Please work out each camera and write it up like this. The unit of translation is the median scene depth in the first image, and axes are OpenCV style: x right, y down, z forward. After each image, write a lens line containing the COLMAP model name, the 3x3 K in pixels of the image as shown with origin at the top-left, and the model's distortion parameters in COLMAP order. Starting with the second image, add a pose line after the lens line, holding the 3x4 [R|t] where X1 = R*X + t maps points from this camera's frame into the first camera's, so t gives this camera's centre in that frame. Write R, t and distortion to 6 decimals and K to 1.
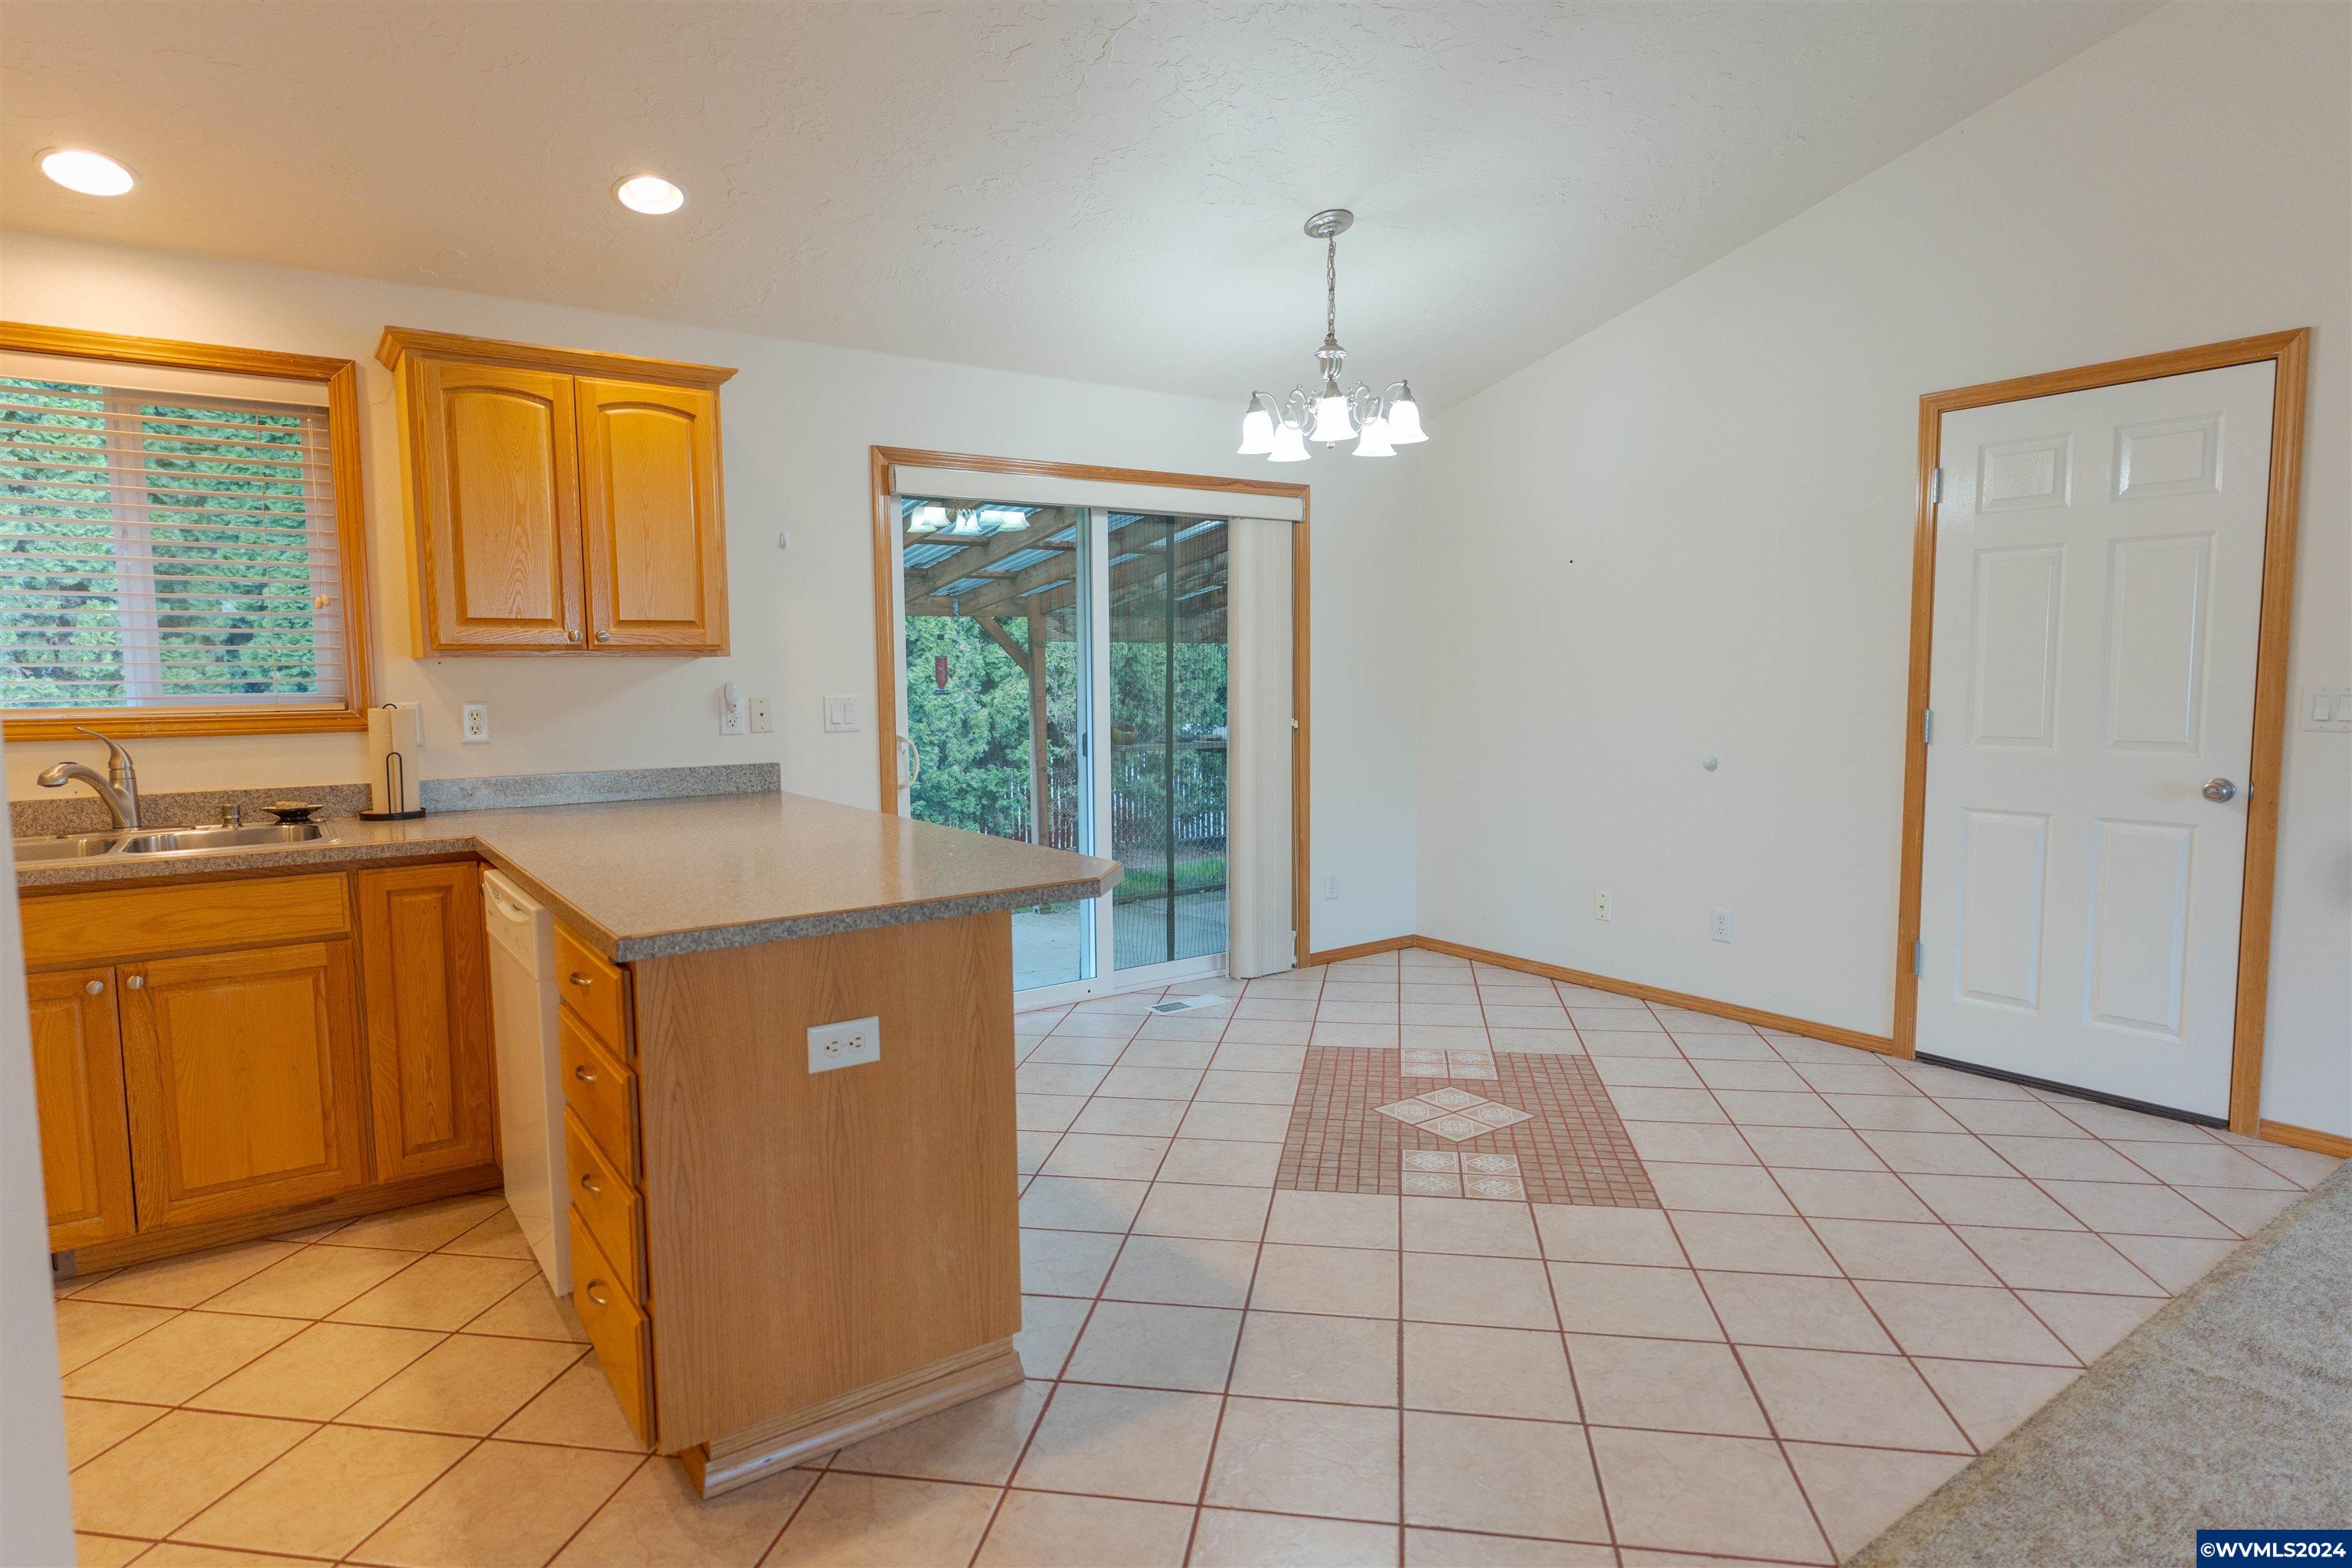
lens RADIAL K [[1292.7, 0, 1176.5], [0, 1292.7, 783.7], [0, 0, 1]] dist [0.006861, 0.000816]
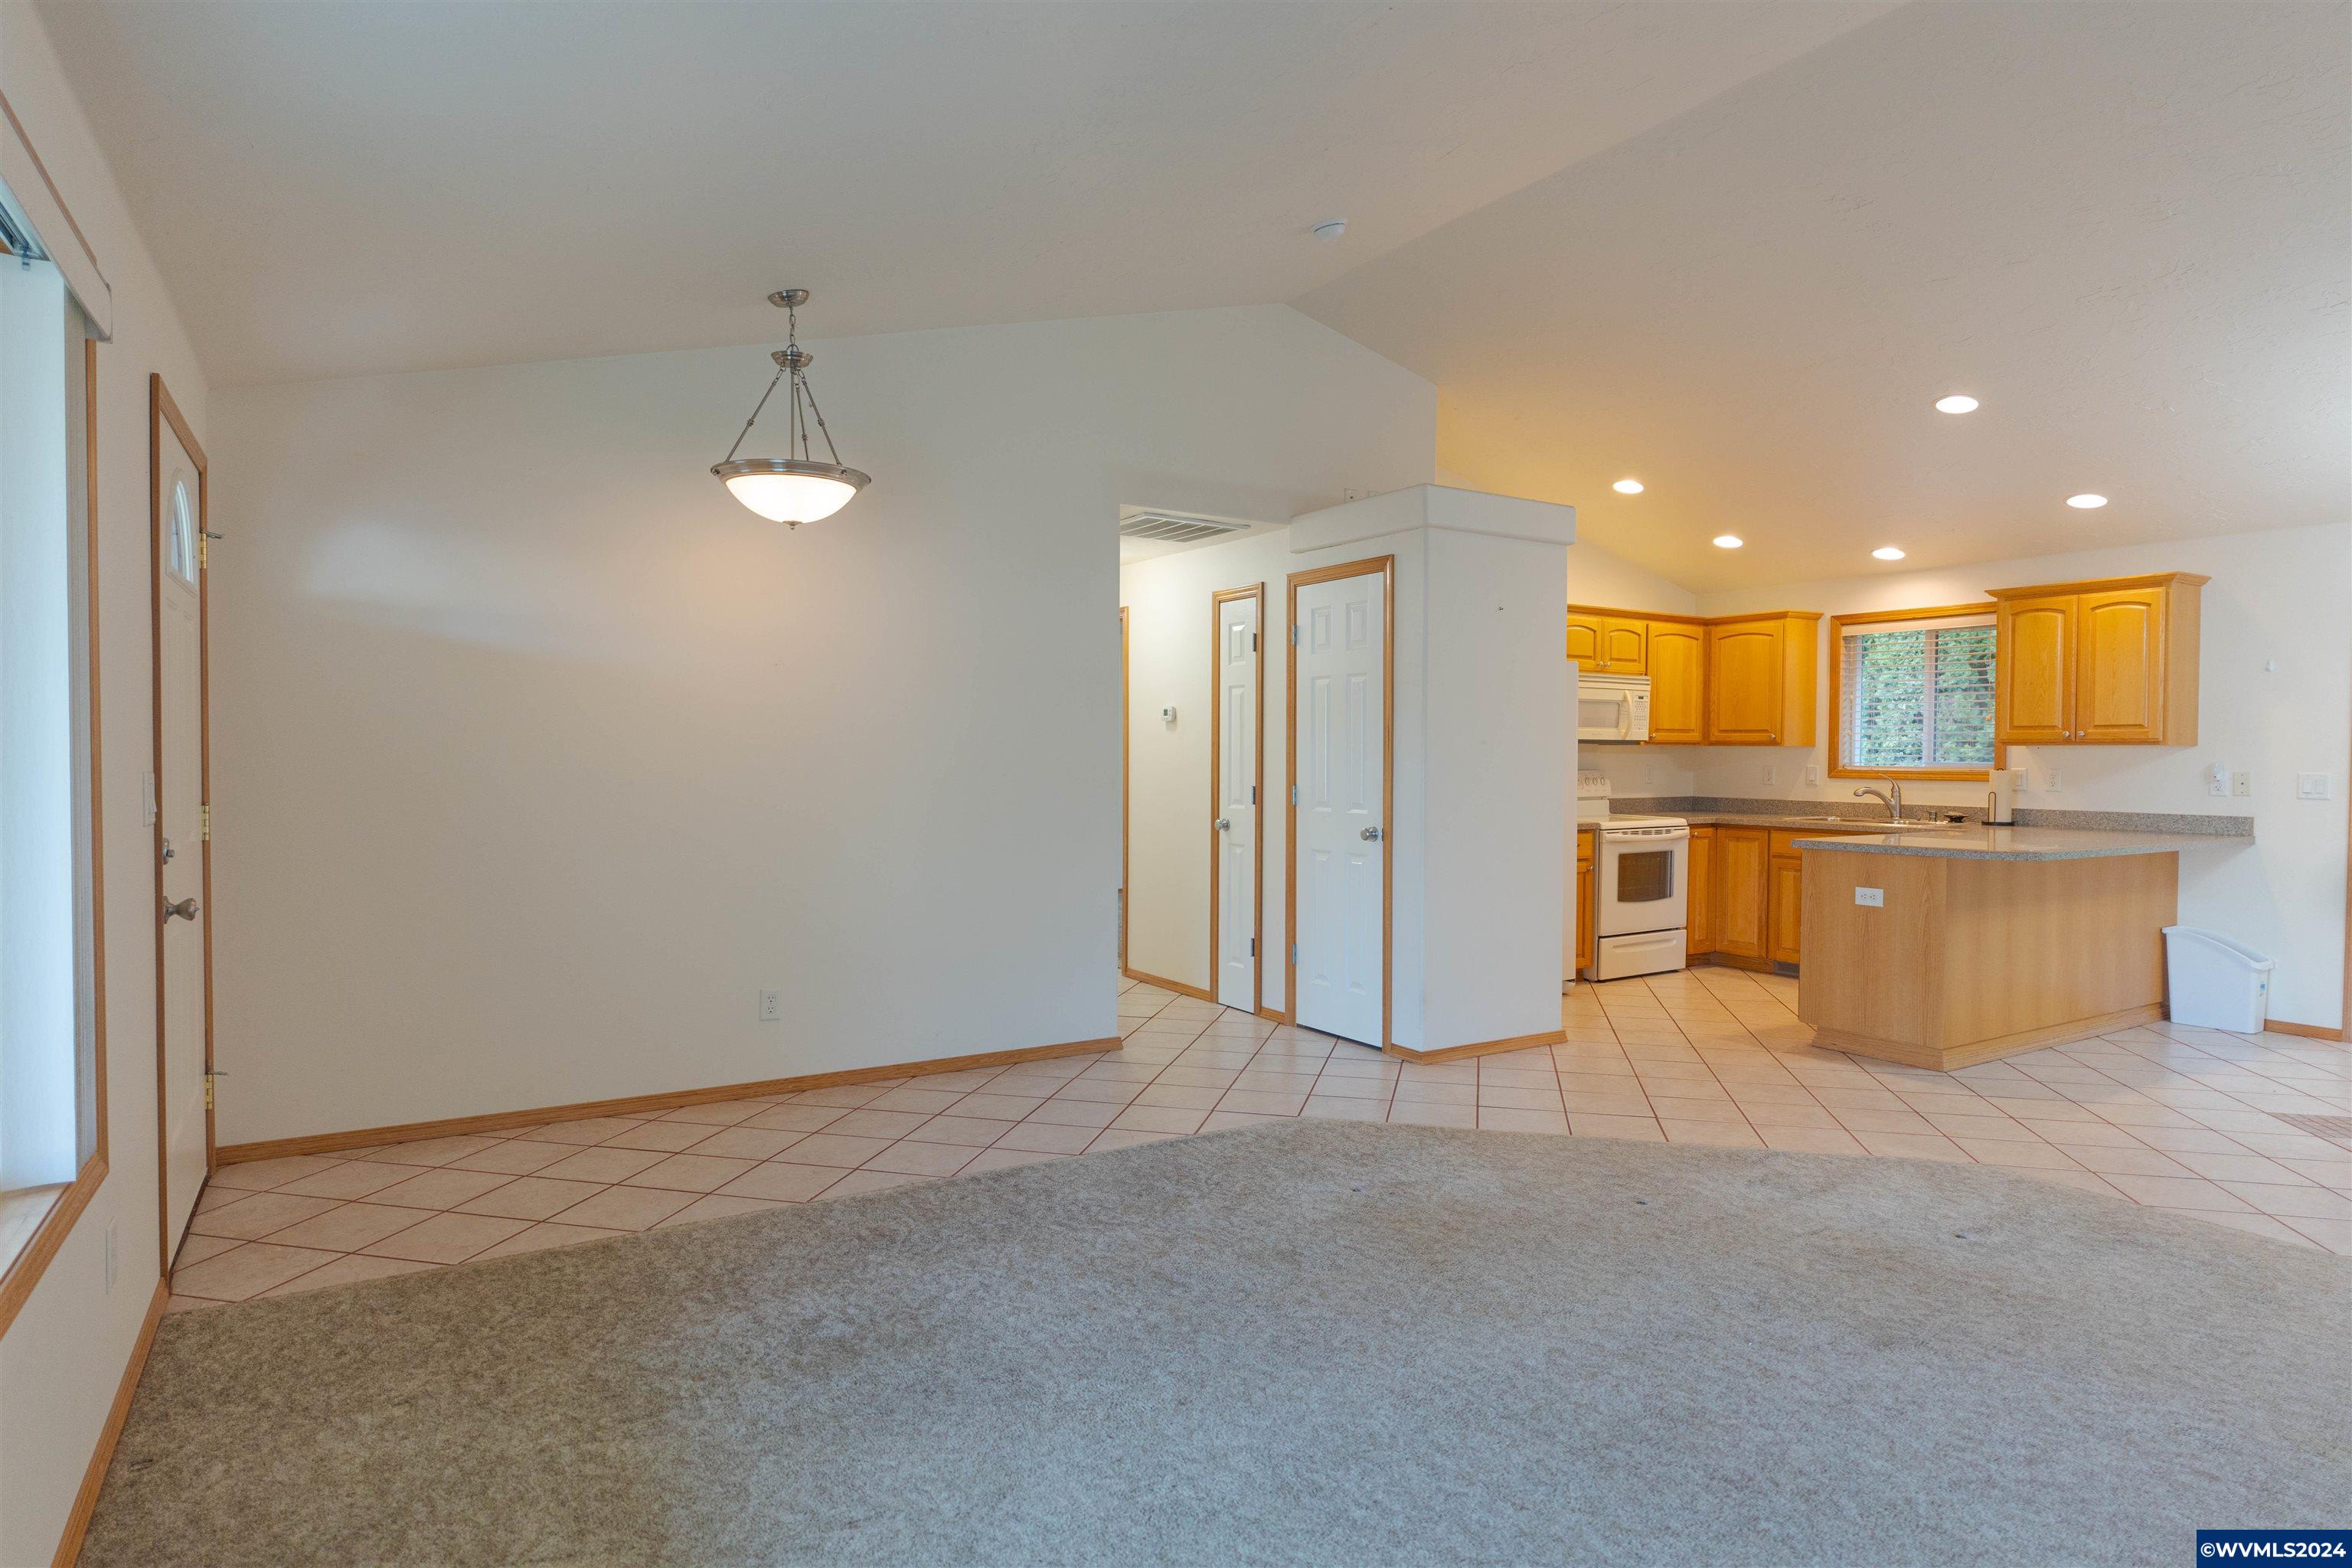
lens RADIAL K [[1292.7, 0, 1179.0], [0, 1292.7, 774.7], [0, 0, 1]] dist [0.006861, 0.000816]
pose [[-0.053617, 0.029106, -0.998137, 1.625484], [-0.092856, 0.995099, 0.034005, -0.002102], [0.994235, 0.094507, -0.050651, -0.184113]]
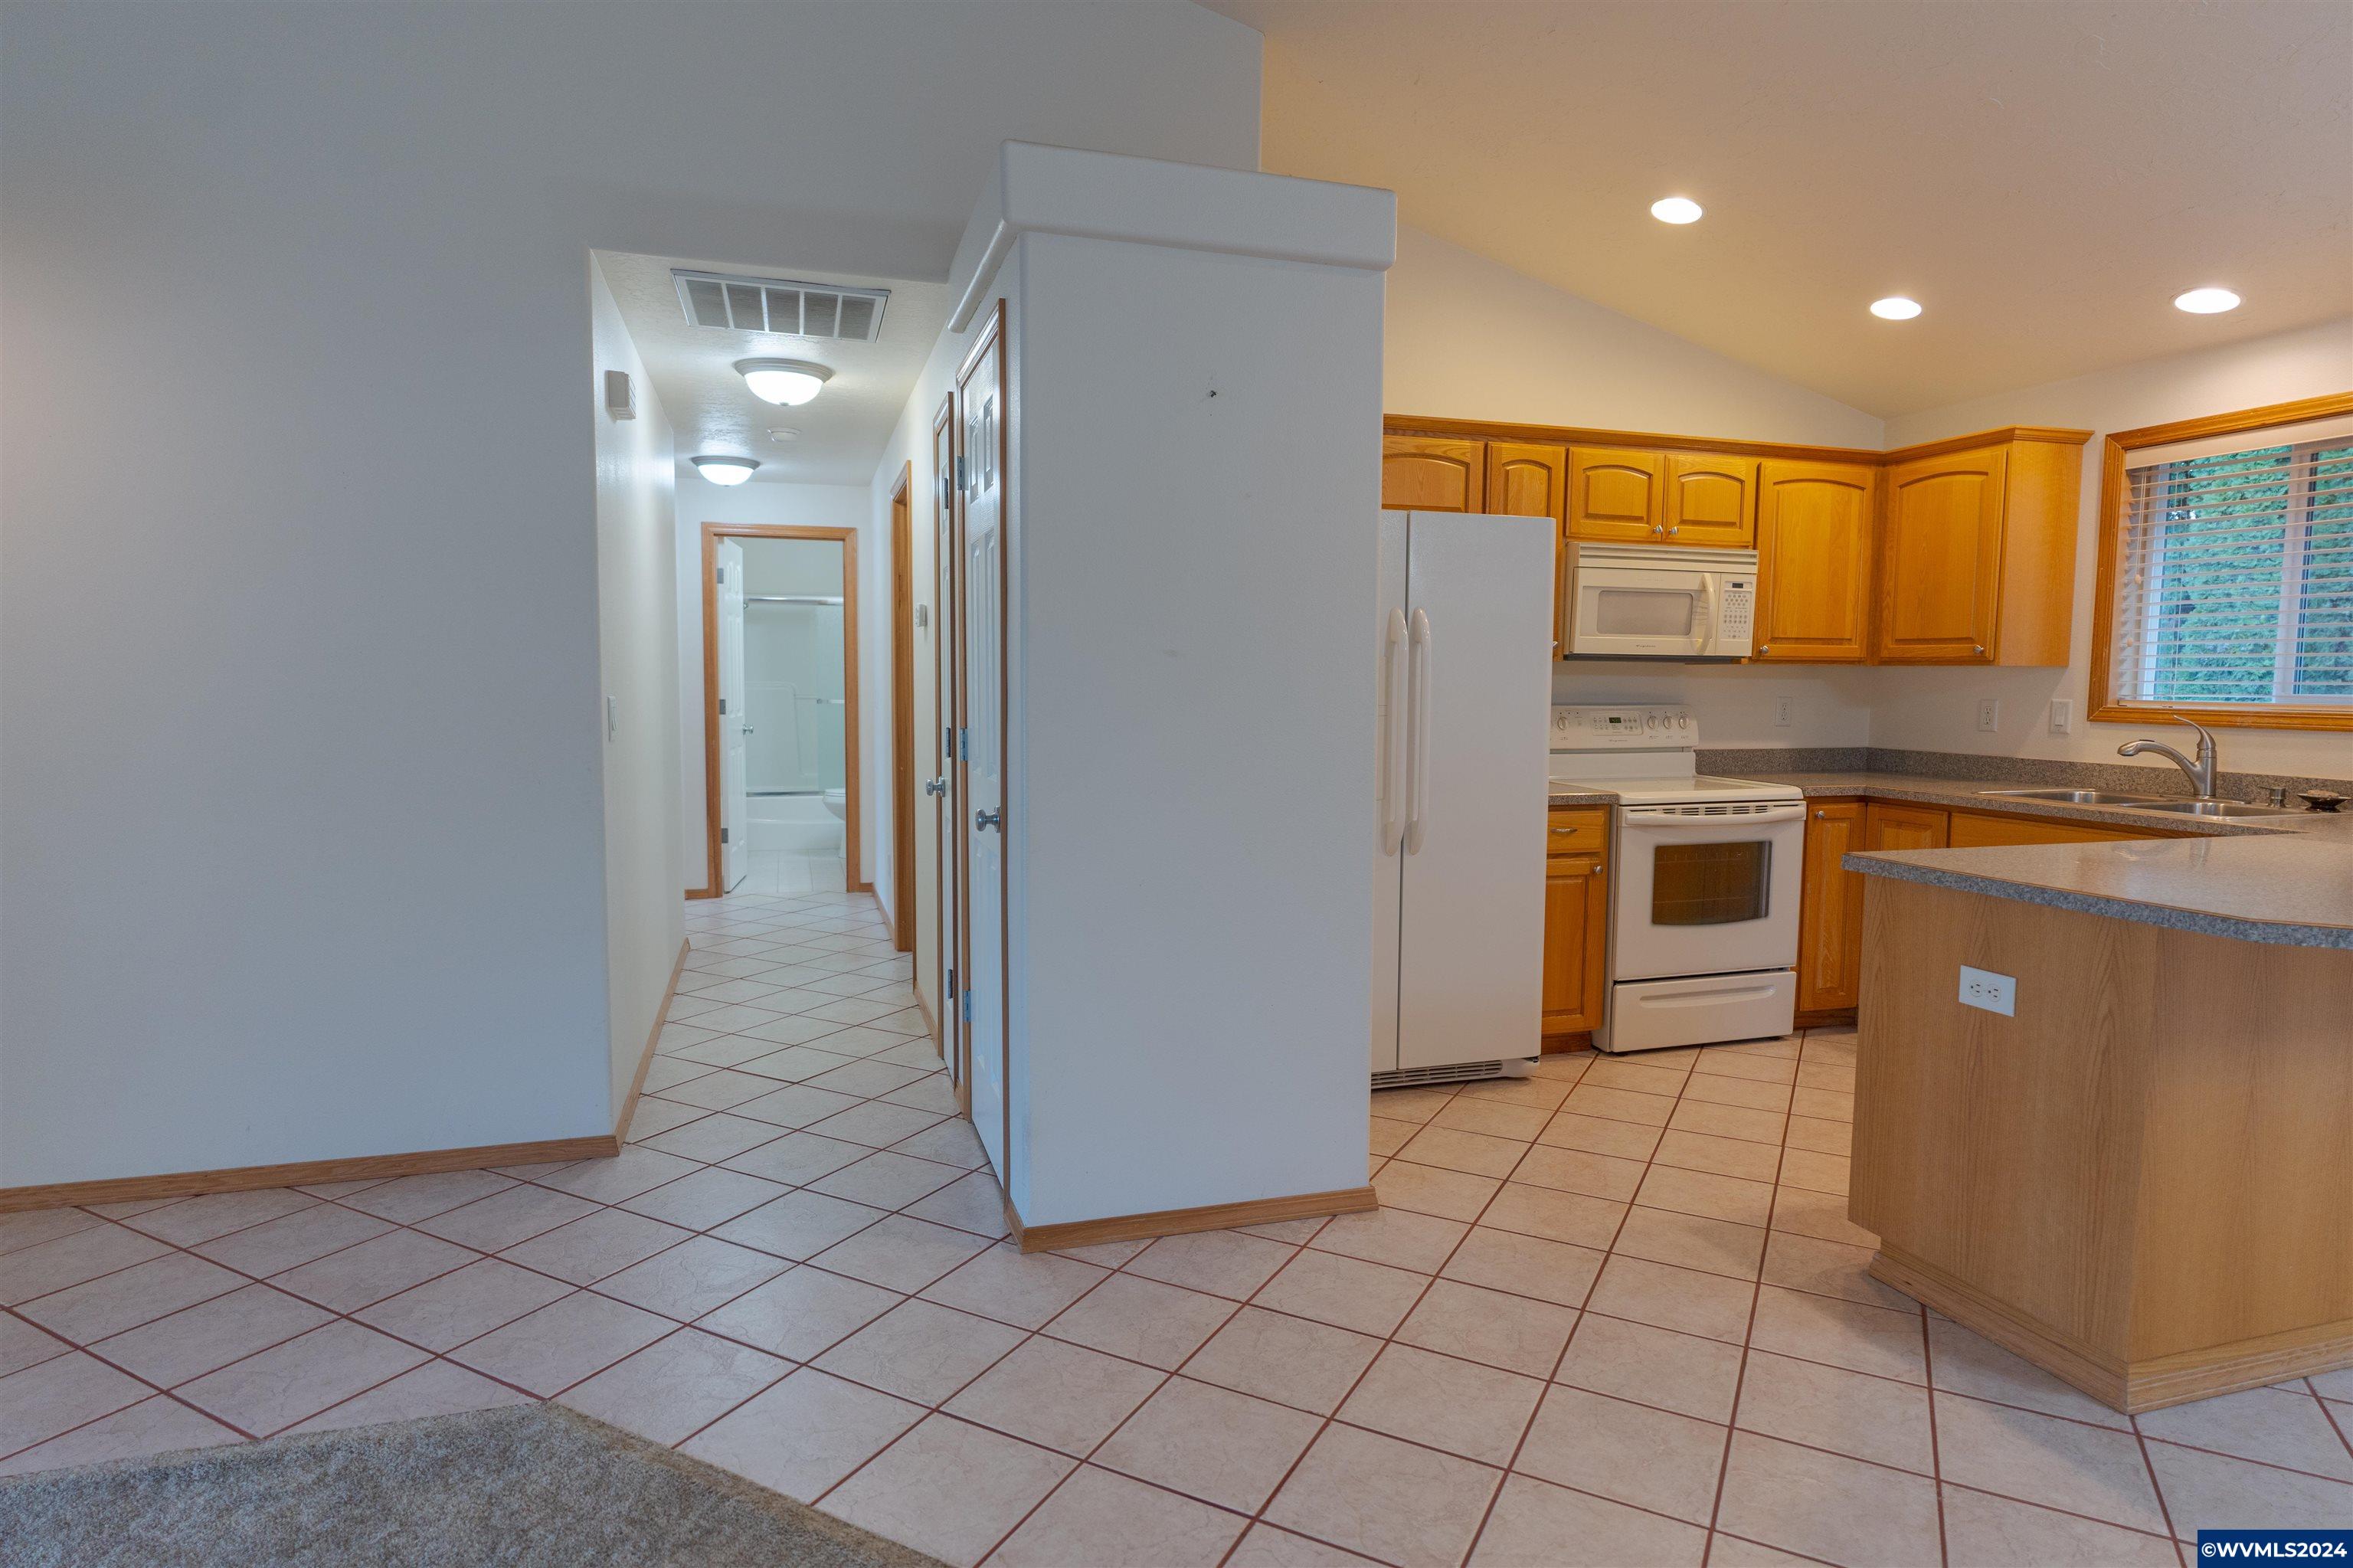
lens RADIAL K [[1293.3, 0, 1184.4], [0, 1293.3, 775.0], [0, 0, 1]] dist [0.006861, 0.000816]
pose [[-0.304318, 0.082164, -0.949020, 0.729804], [-0.089044, 0.989457, 0.114218, -0.044056], [0.948400, 0.119264, -0.293793, 0.421720]]
